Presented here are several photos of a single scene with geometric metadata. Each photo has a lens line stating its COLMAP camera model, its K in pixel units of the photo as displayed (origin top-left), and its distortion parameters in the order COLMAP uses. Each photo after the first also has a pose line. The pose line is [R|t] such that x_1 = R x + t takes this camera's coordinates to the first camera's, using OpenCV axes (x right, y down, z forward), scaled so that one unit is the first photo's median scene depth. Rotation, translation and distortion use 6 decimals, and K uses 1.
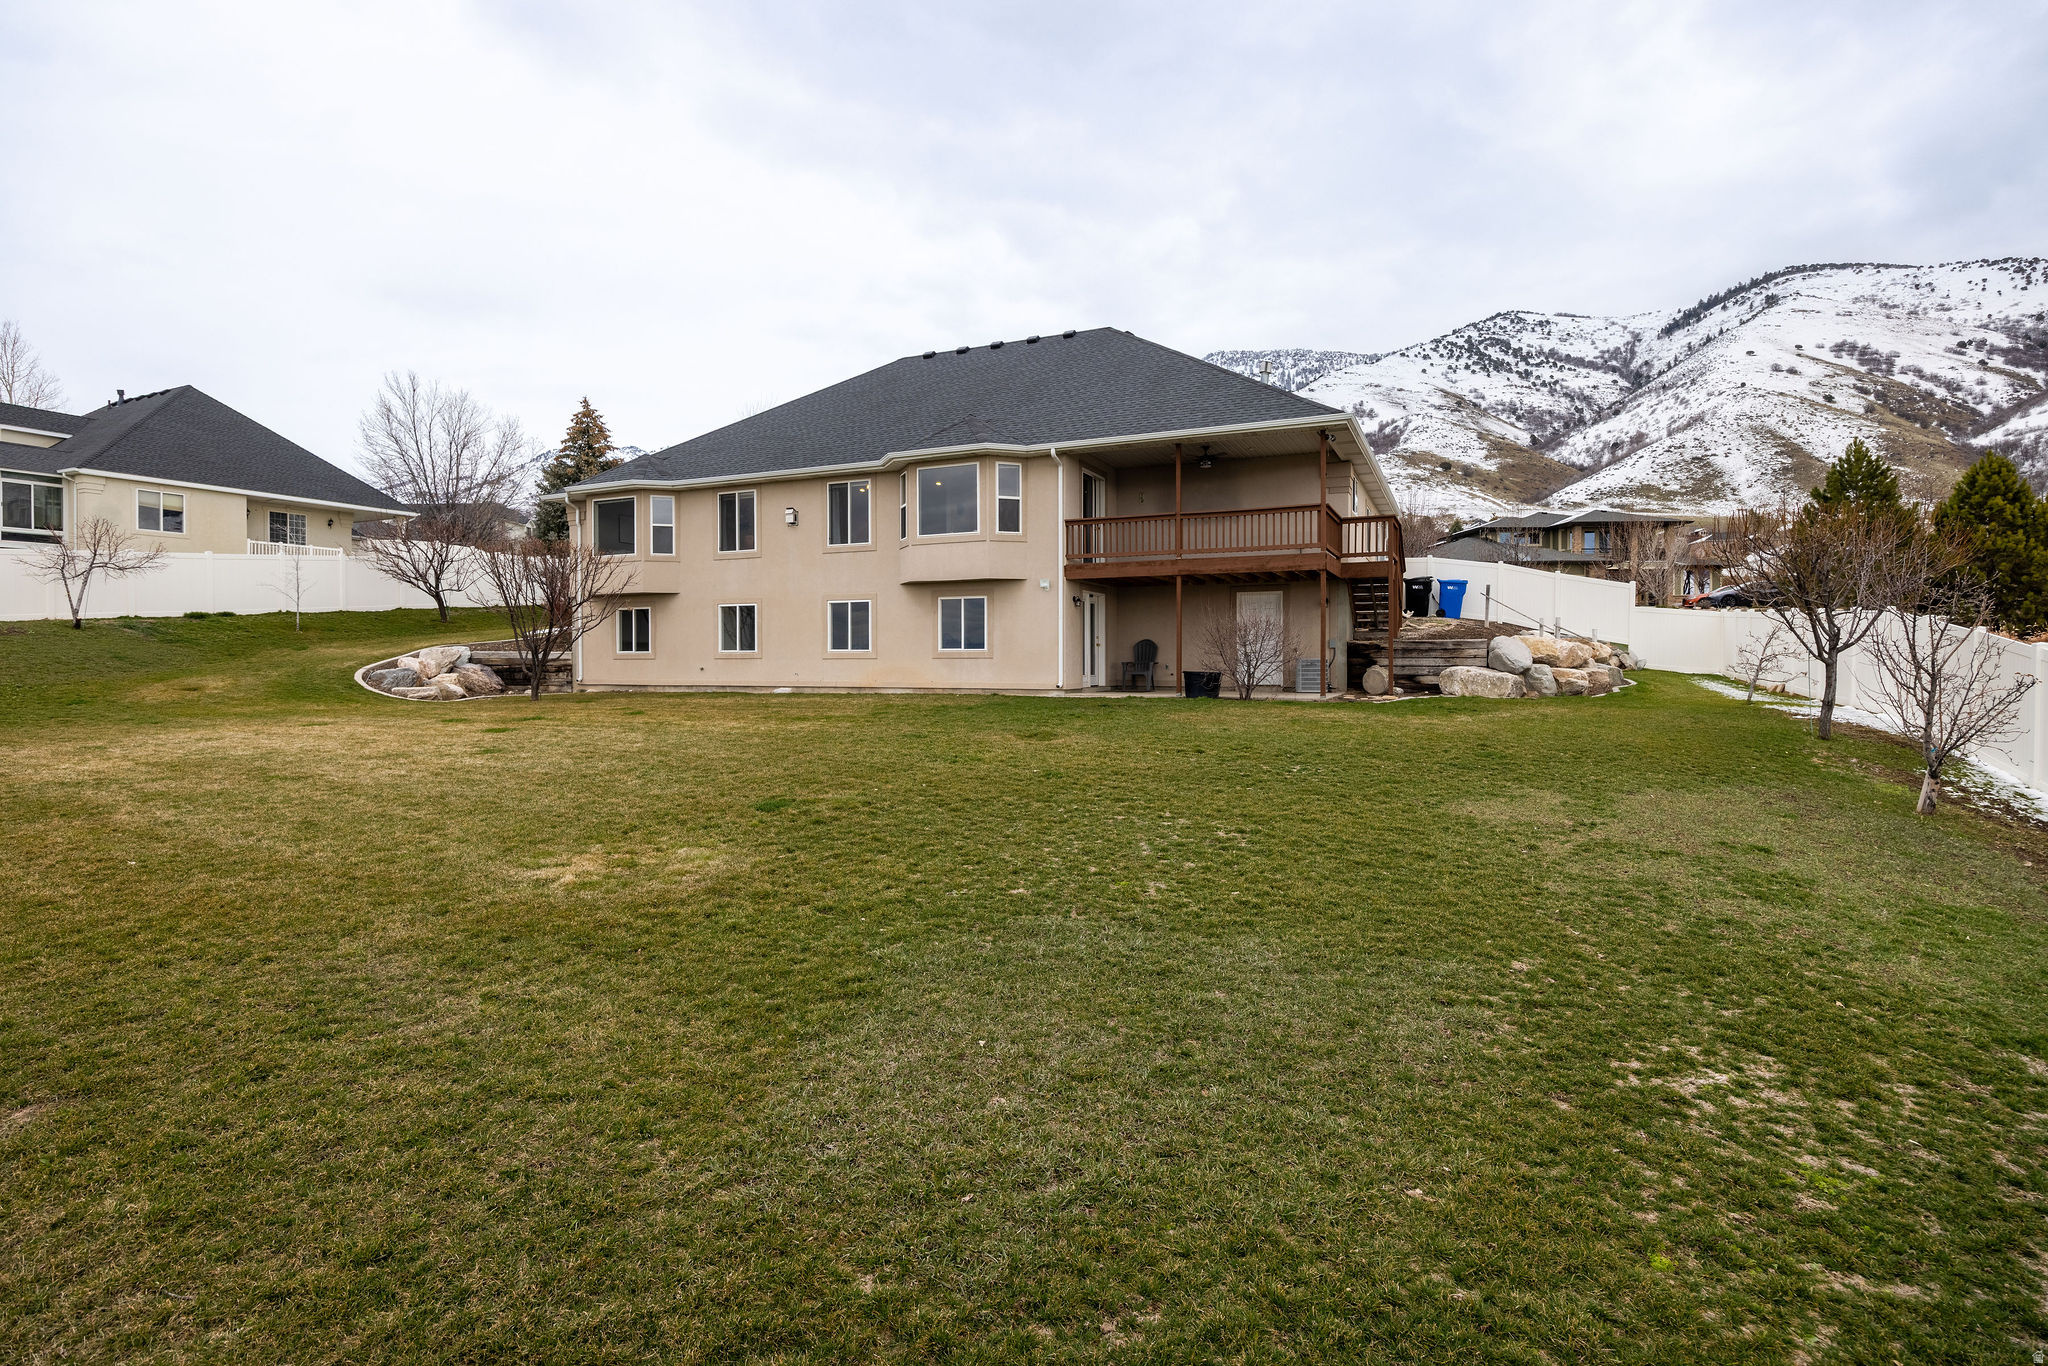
lens RADIAL K [[1079.3, 0, 1012.9], [0, 1079.3, 689.7], [0, 0, 1]] dist [-0.001538, 0.000939]
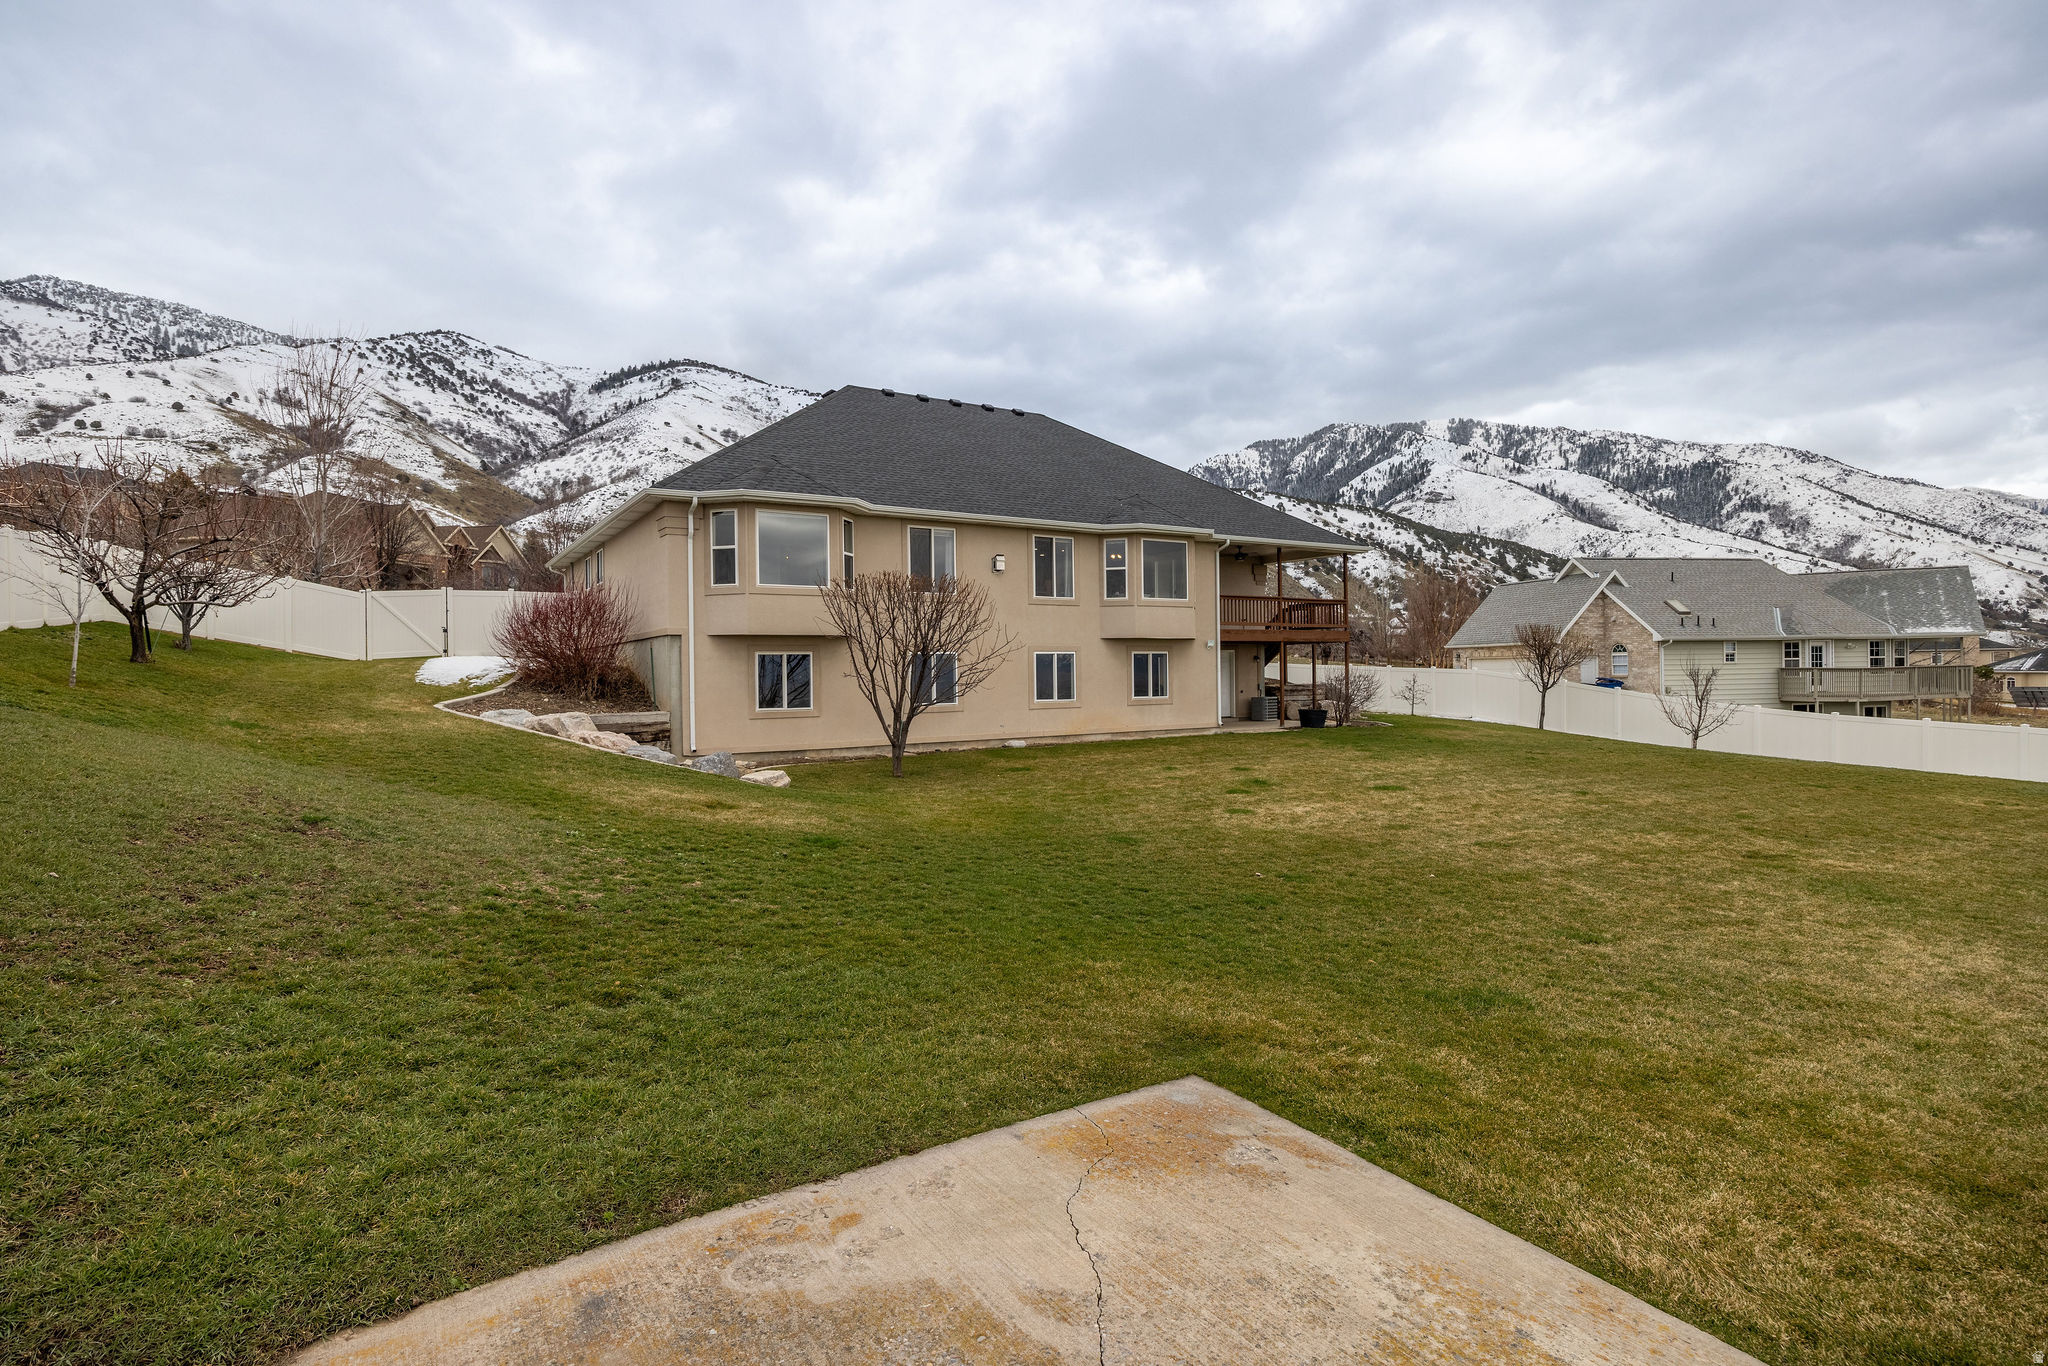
lens RADIAL K [[1079.3, 0, 1016.7], [0, 1079.3, 668.7], [0, 0, 1]] dist [-0.001538, 0.000939]
pose [[0.508389, -0.001288, 0.861127, -0.145669], [0.033234, 0.999283, -0.018127, -0.006757], [-0.860486, 0.037835, 0.508067, 0.069663]]
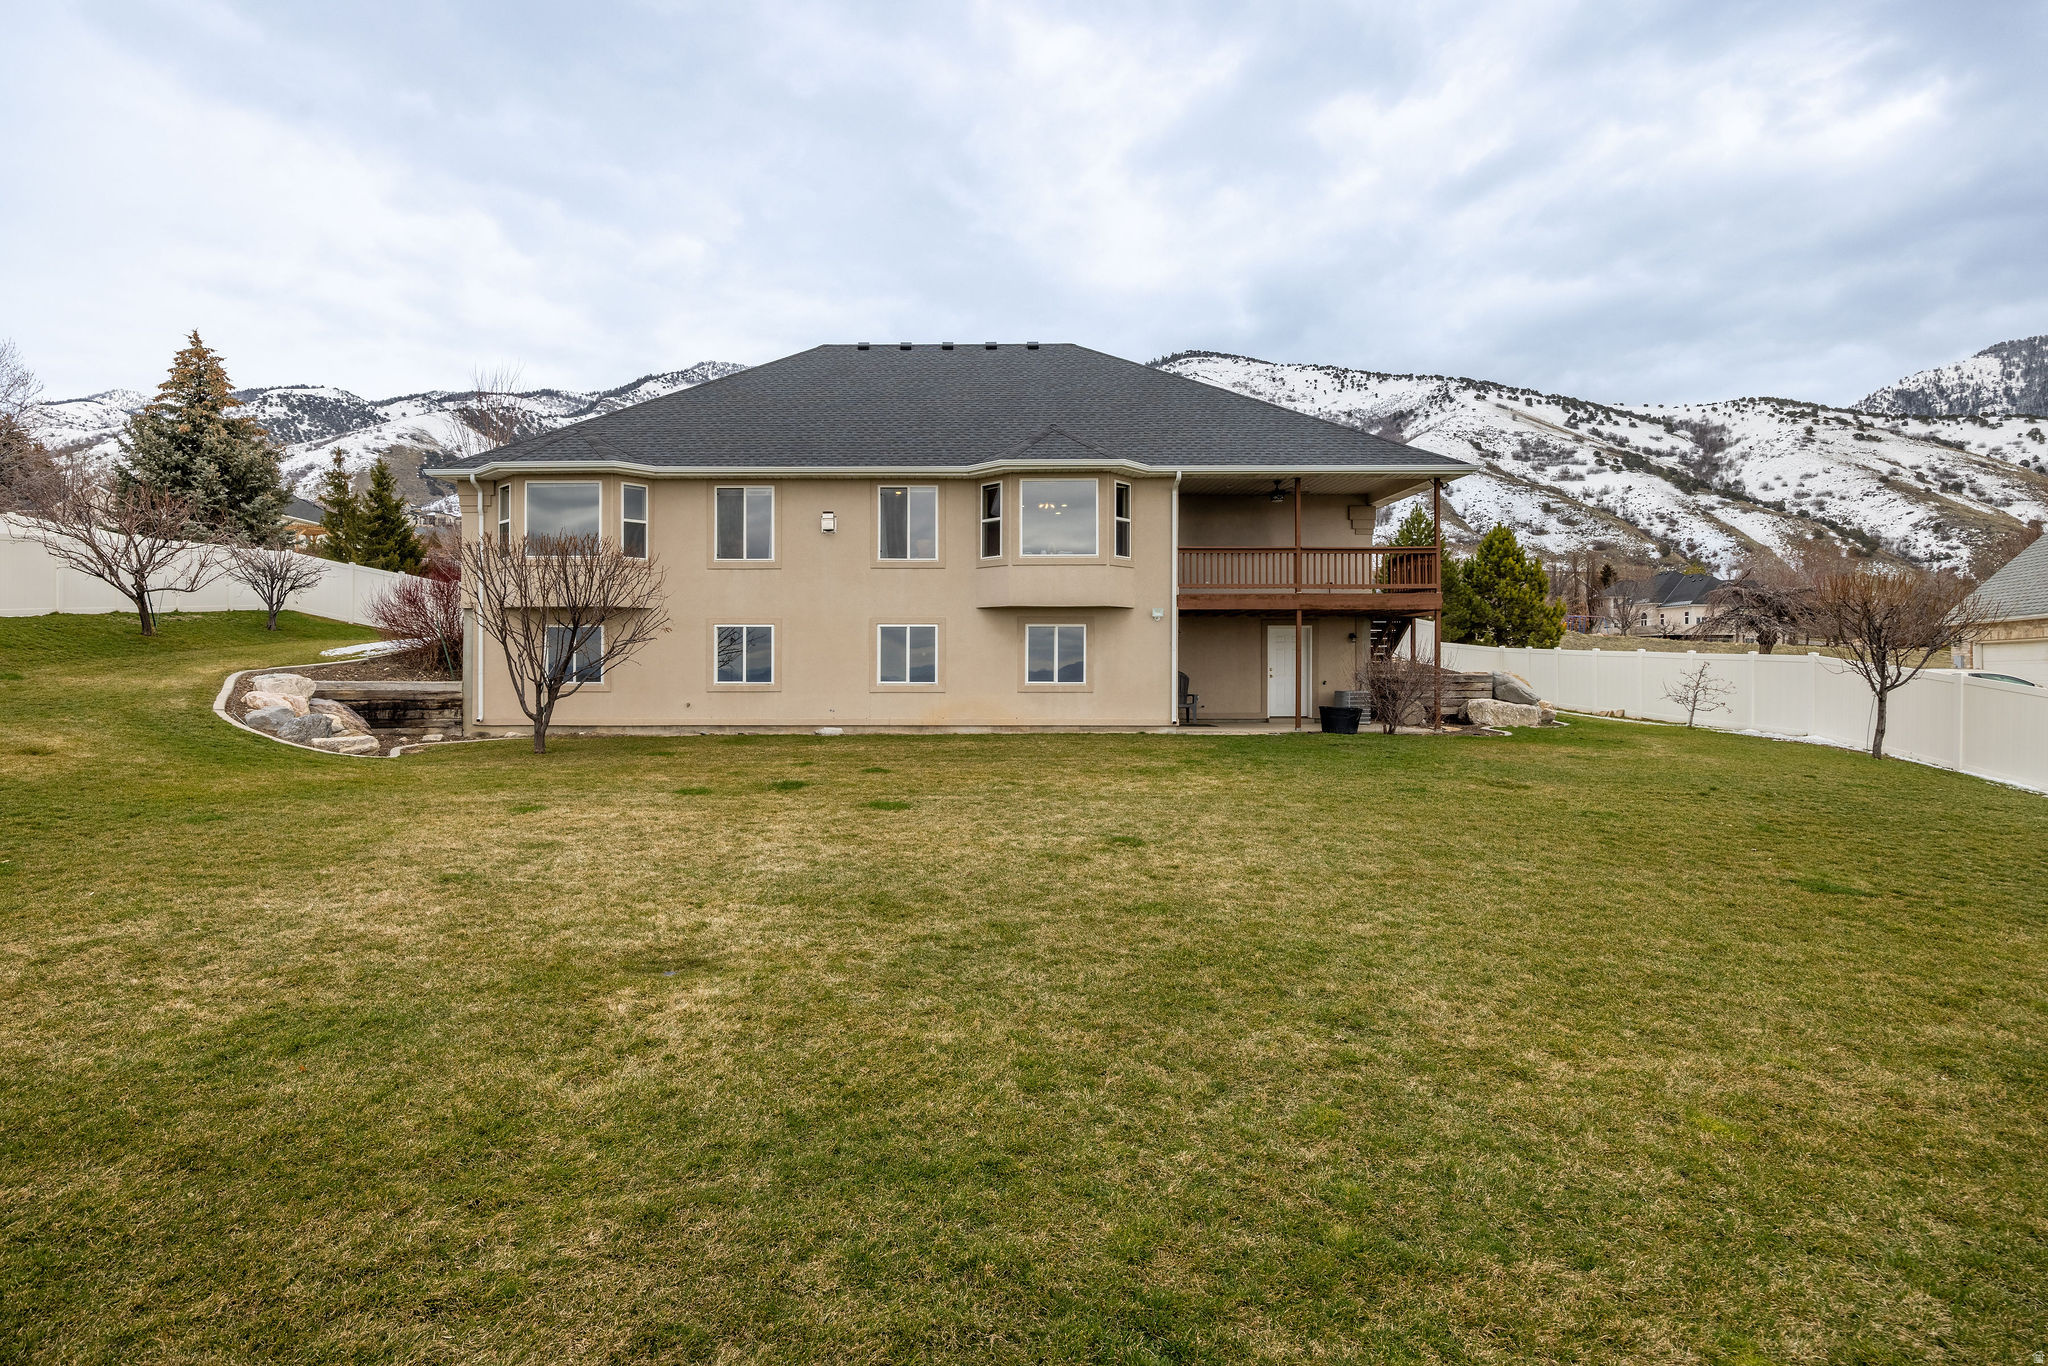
lens RADIAL K [[1079.3, 0, 966.5], [0, 1079.3, 716.6], [0, 0, 1]] dist [-0.001538, 0.000939]
pose [[0.903609, -0.014391, 0.428116, -0.065897], [0.009187, 0.999857, 0.014219, -0.002919], [-0.428259, -0.008916, 0.903612, 0.027298]]
